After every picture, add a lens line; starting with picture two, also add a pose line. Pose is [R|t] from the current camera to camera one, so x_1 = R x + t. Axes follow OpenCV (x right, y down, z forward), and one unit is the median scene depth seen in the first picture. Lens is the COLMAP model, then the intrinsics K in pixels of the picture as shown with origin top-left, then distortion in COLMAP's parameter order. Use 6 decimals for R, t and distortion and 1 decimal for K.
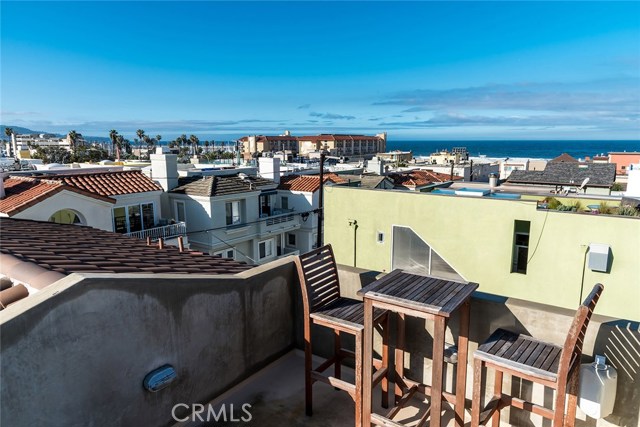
lens RADIAL K [[441.8, 0, 320.0], [0, 441.8, 213.5], [0, 0, 1]] dist [0.060475, -0.035583]
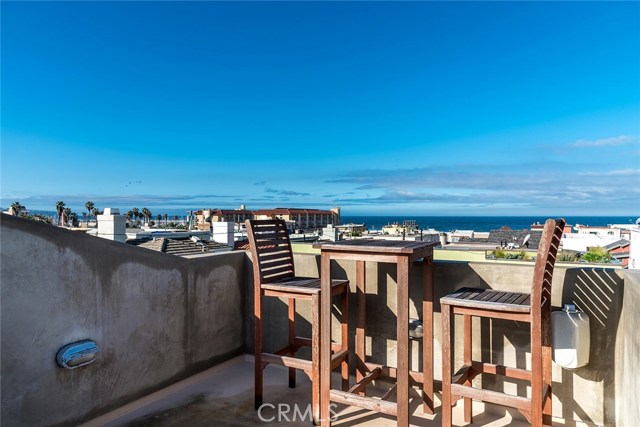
lens RADIAL K [[438.4, 0, 320.0], [0, 438.4, 213.5], [0, 0, 1]] dist [0.049505, -0.041599]
pose [[0.994895, 0.004029, 0.100839, 0.004918], [0.014522, 0.983088, -0.182556, 0.215983], [-0.099869, 0.183088, 0.978011, 0.079359]]
